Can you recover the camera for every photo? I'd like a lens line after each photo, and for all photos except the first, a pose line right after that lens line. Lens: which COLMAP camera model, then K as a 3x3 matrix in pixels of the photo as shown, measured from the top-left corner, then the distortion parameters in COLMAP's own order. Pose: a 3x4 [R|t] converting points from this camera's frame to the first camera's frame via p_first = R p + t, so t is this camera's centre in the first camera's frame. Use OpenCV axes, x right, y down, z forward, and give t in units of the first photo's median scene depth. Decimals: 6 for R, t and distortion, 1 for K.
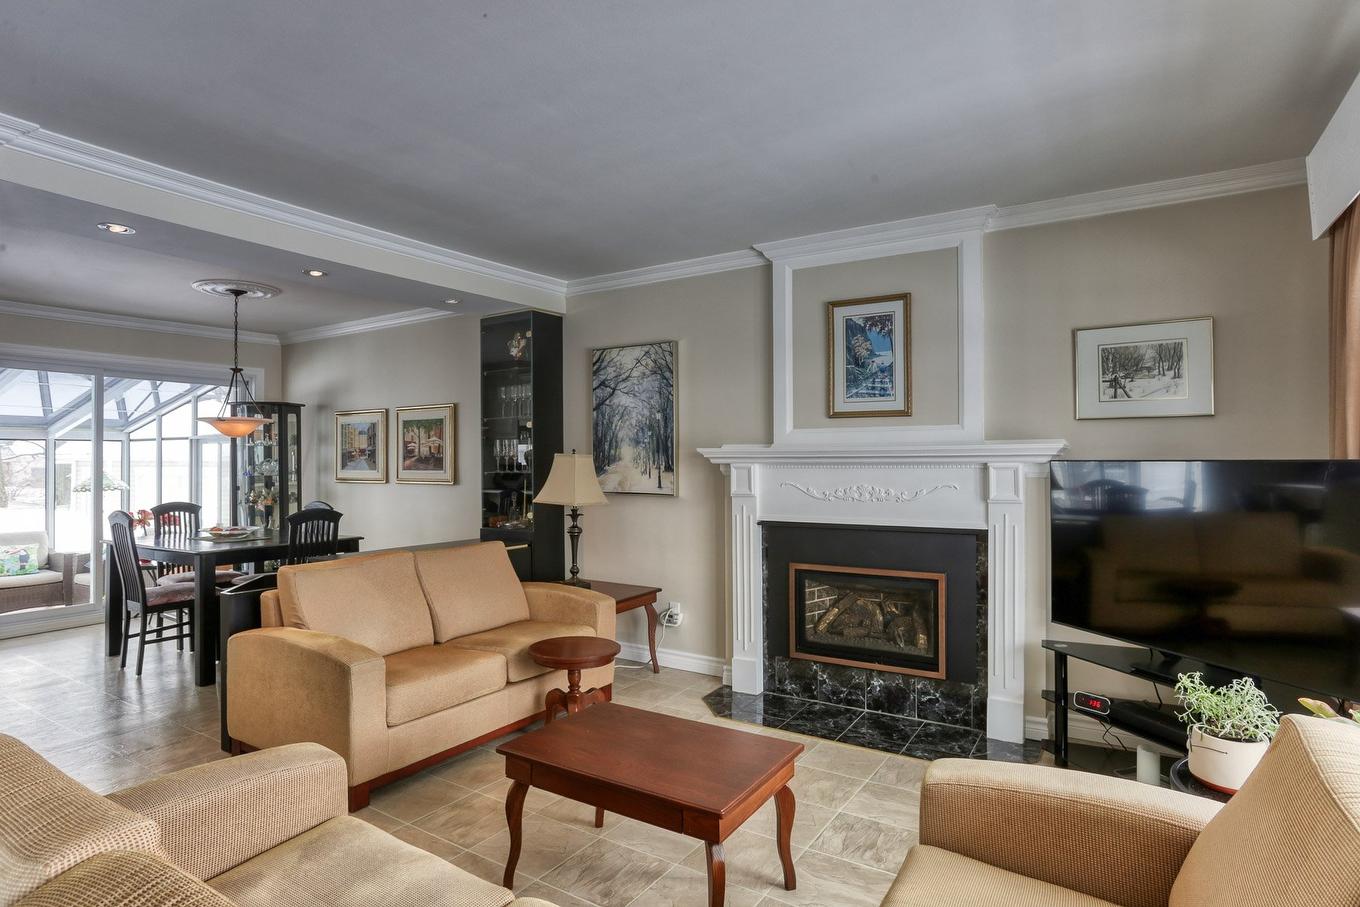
lens RADIAL K [[719.4, 0, 687.8], [0, 719.4, 452.7], [0, 0, 1]] dist [0.005215, 0.004541]
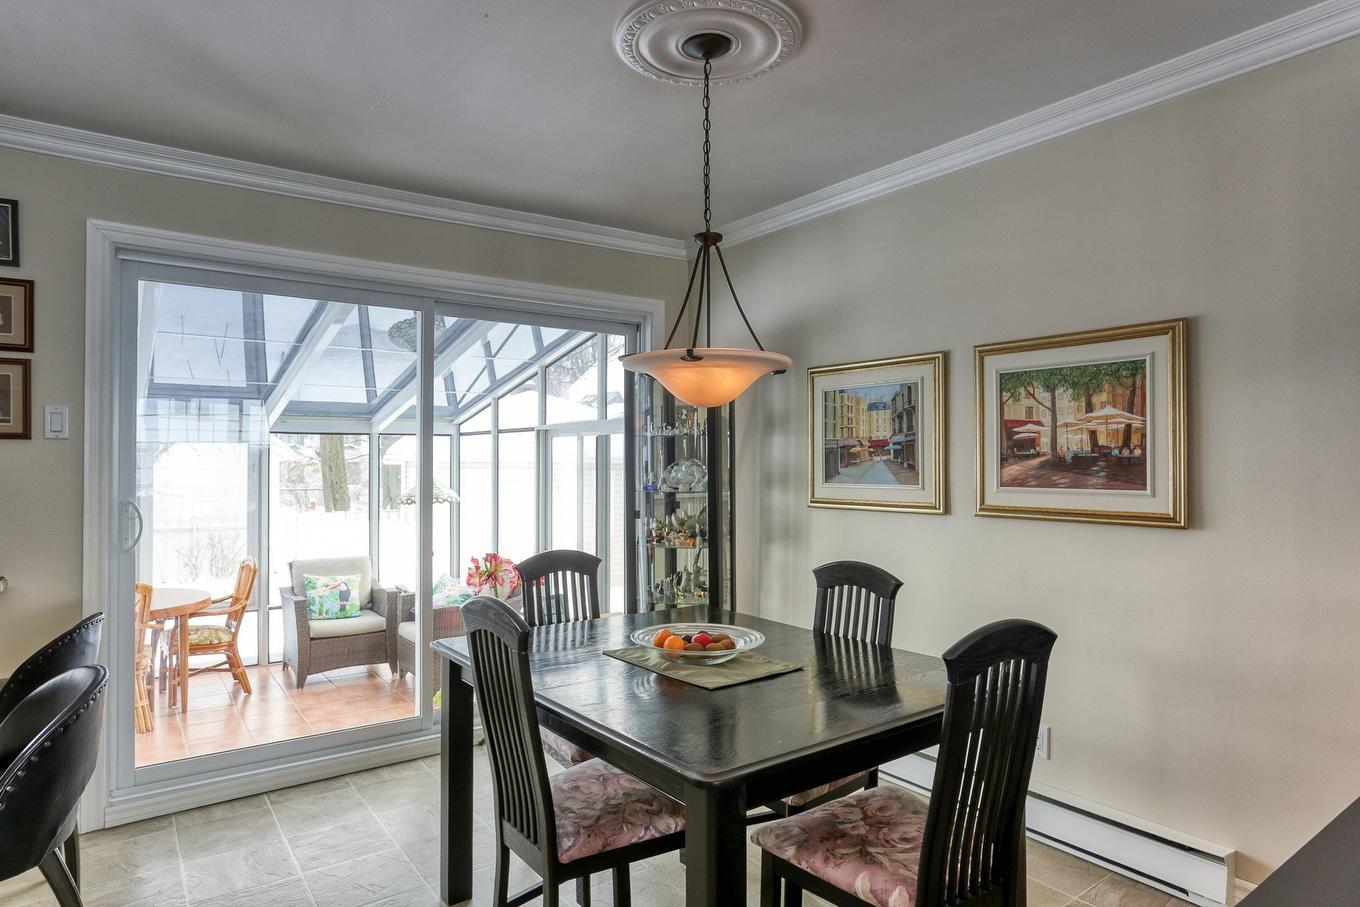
lens RADIAL K [[820.1, 0, 673.3], [0, 820.1, 454.5], [0, 0, 1]] dist [-0.004731, -0.000219]
pose [[0.928732, 0.001440, -0.370748, -0.302921], [-0.001854, 0.999998, -0.000760, 0.004010], [0.370746, 0.001393, 0.928733, 0.356875]]
